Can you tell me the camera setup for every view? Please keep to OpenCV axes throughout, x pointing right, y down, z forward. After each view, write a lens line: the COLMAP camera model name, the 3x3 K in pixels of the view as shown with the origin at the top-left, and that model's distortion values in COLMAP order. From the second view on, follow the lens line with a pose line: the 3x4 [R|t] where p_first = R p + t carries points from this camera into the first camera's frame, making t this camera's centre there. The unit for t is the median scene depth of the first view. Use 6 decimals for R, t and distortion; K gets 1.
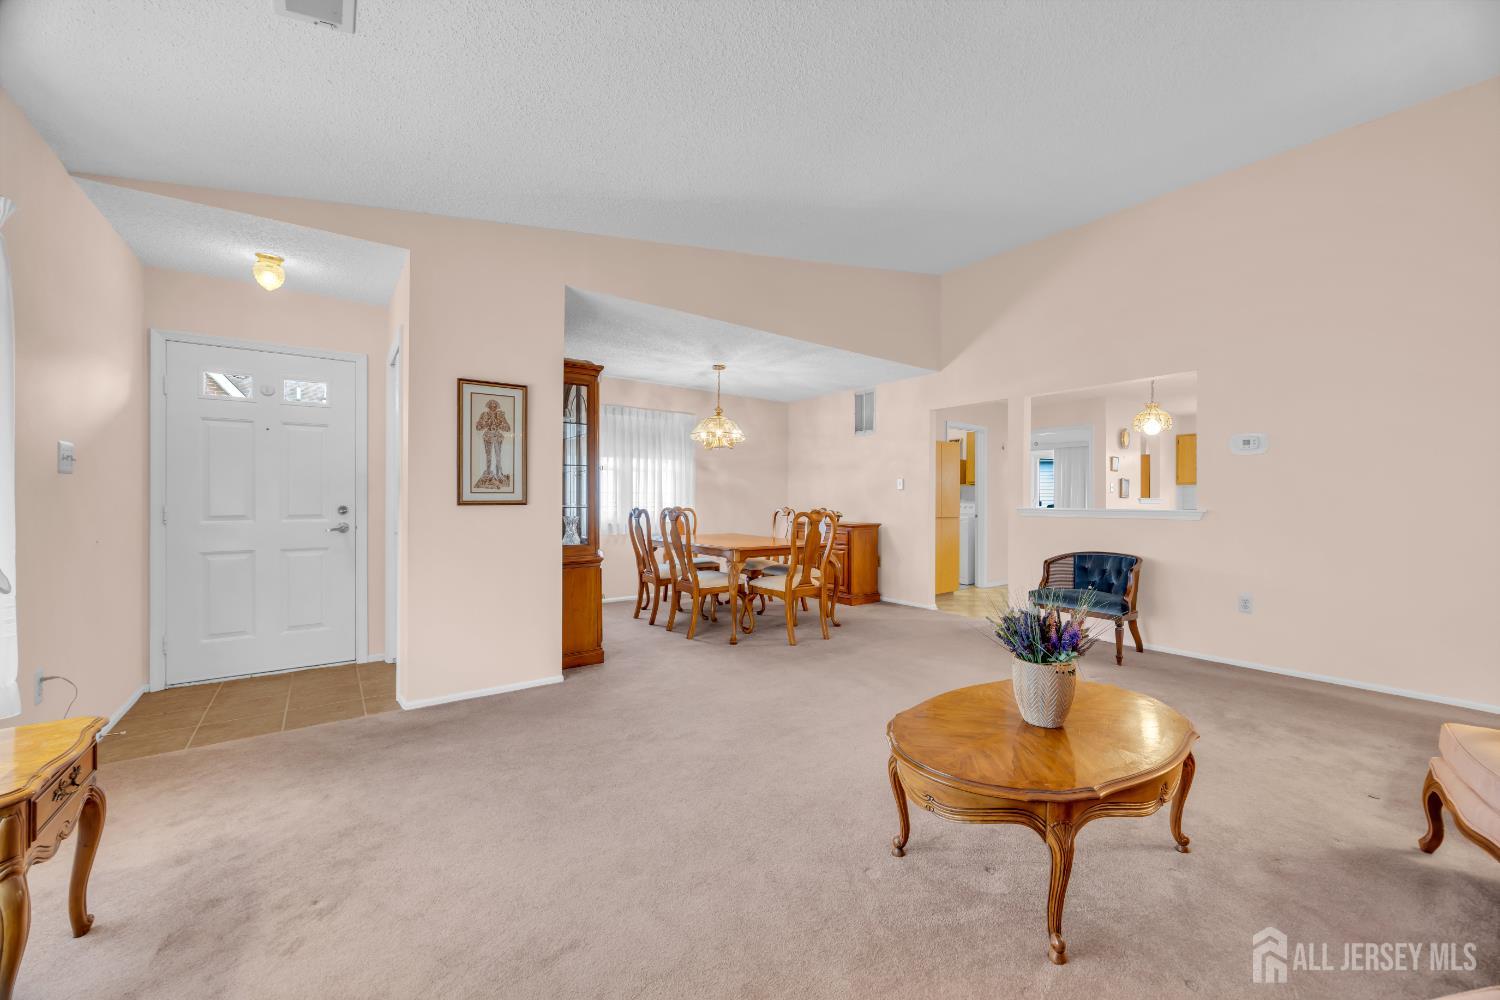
lens RADIAL K [[573.2, 0, 753.1], [0, 573.2, 495.4], [0, 0, 1]] dist [0.008042, -0.000075]
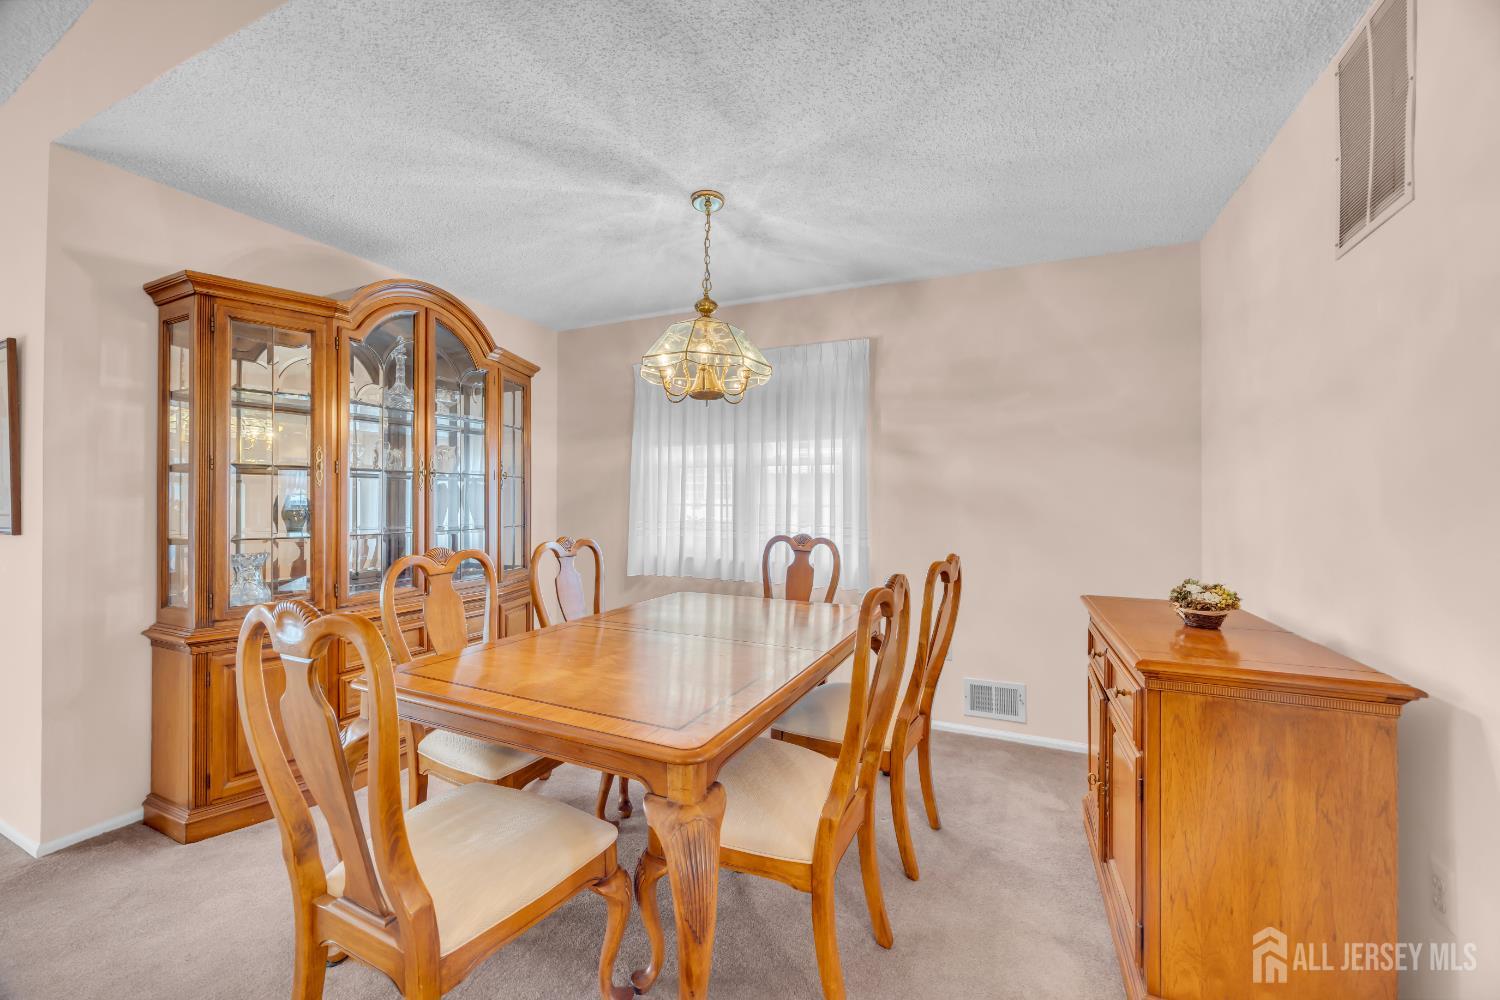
lens RADIAL K [[573.2, 0, 753.1], [0, 573.2, 495.4], [0, 0, 1]] dist [0.008042, -0.000075]
pose [[0.493743, -0.002955, -0.869603, 0.271649], [0.002546, 0.999995, -0.001952, -0.012407], [0.869604, -0.001251, 0.493748, 0.722536]]
